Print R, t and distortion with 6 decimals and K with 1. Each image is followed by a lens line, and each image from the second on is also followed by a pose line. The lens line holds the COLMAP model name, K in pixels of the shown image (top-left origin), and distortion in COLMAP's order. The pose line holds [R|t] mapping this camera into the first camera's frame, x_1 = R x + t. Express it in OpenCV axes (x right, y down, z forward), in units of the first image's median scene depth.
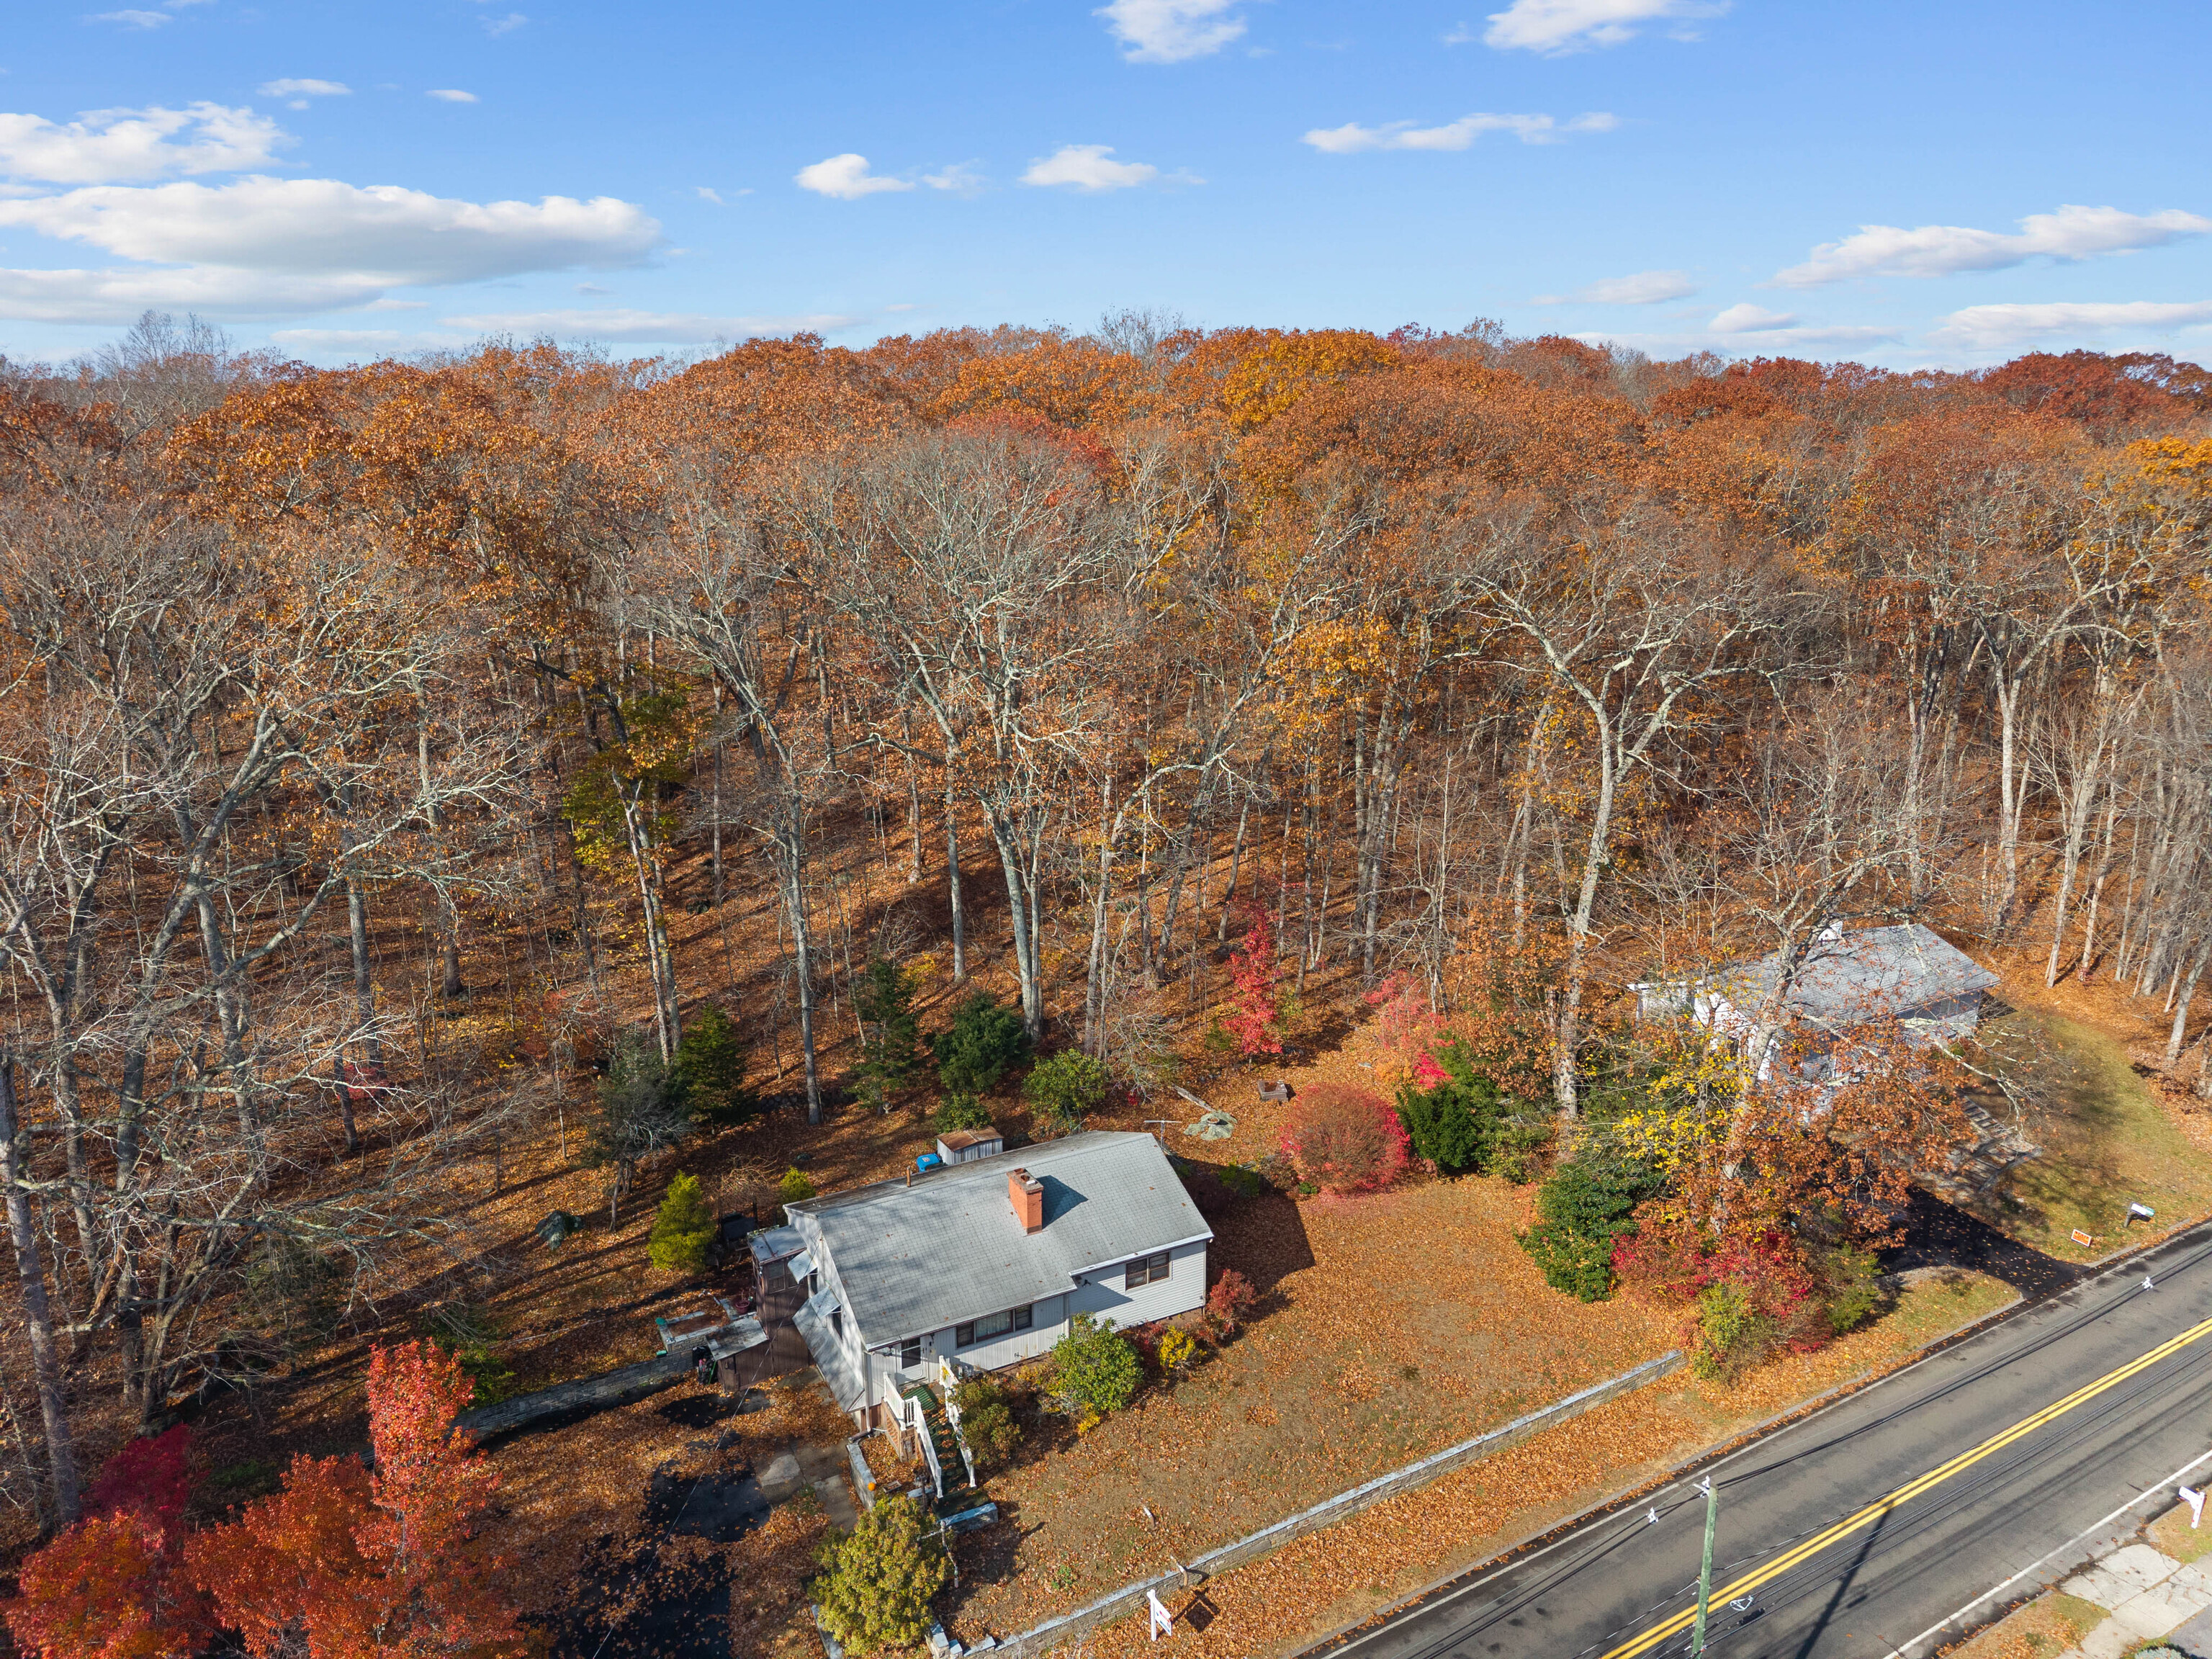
lens RADIAL K [[1472.8, 0, 1118.7], [0, 1472.8, 831.6], [0, 0, 1]] dist [0.022216, -0.016645]
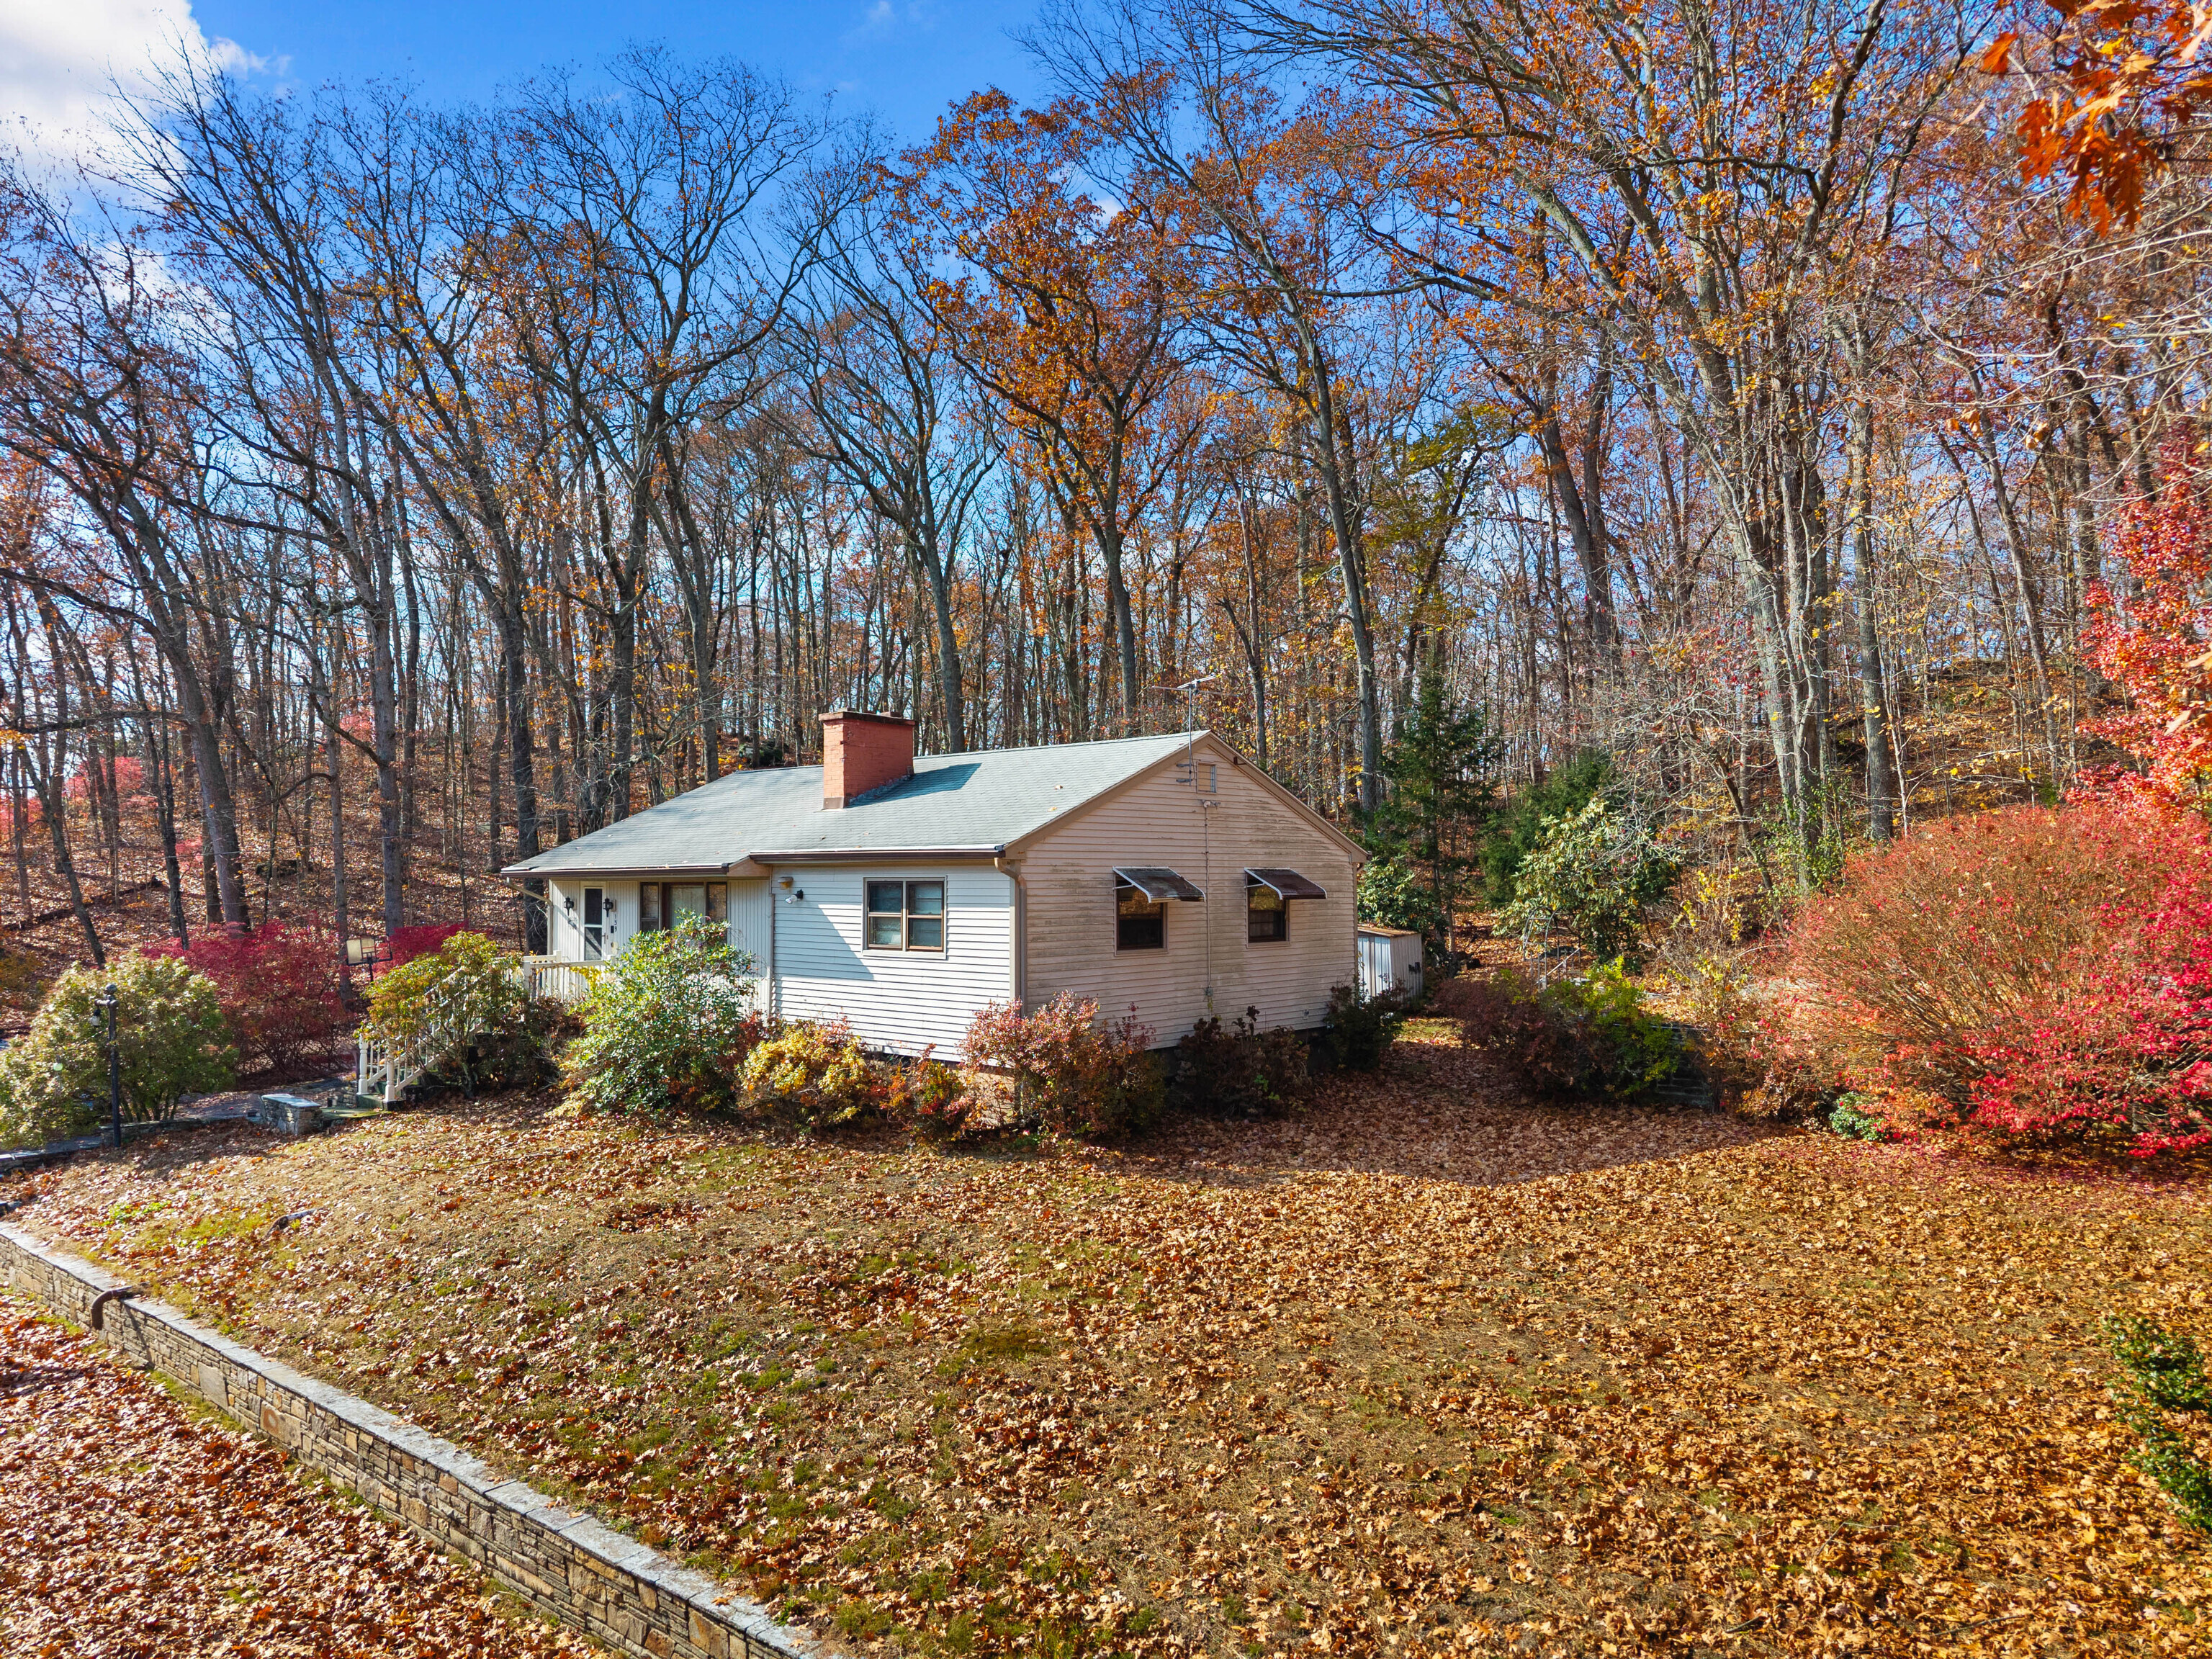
lens RADIAL K [[1472.8, 0, 1118.8], [0, 1472.8, 811.1], [0, 0, 1]] dist [0.022216, -0.016645]
pose [[0.352077, -0.040355, -0.935101, 0.436493], [-0.234111, 0.963516, -0.129727, 0.314585], [0.906220, 0.264591, 0.329784, 0.926928]]
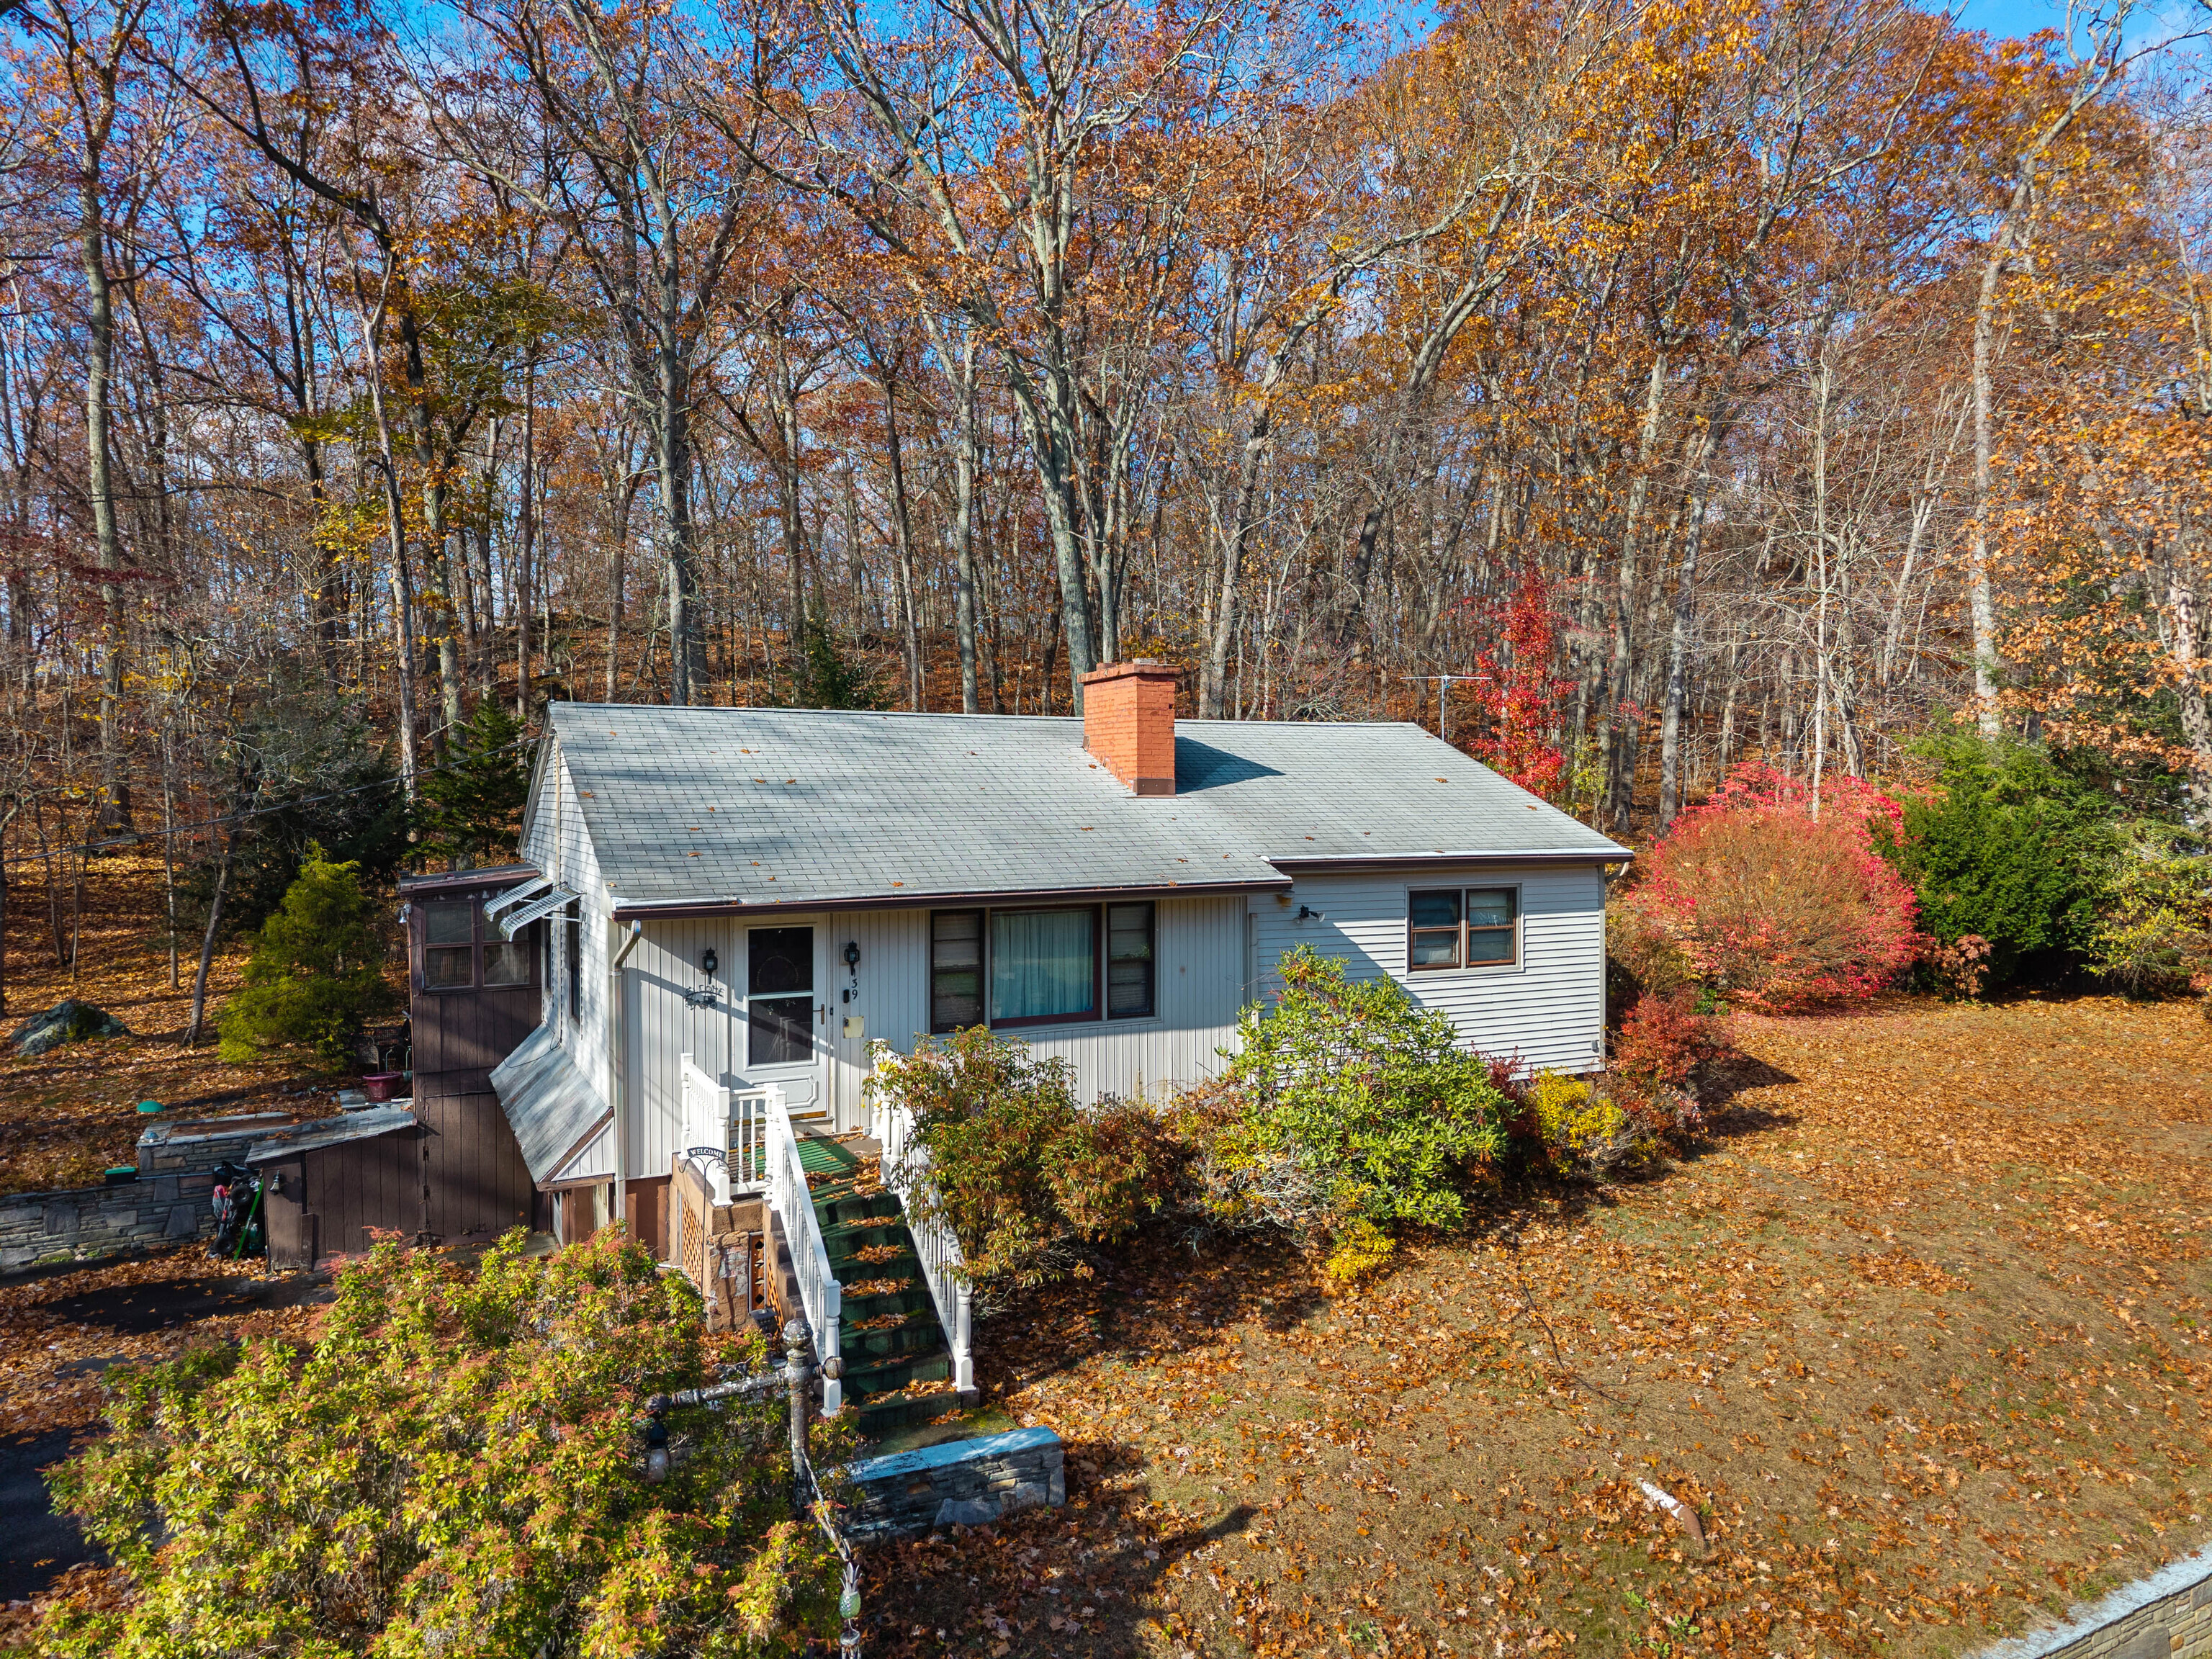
lens RADIAL K [[1472.8, 0, 1110.9], [0, 1472.8, 842.9], [0, 0, 1]] dist [0.022216, -0.016645]
pose [[0.999787, 0.000449, -0.020623, -0.060318], [-0.004951, 0.975768, -0.218750, 0.363389], [0.020025, 0.218806, 0.975563, 0.650812]]
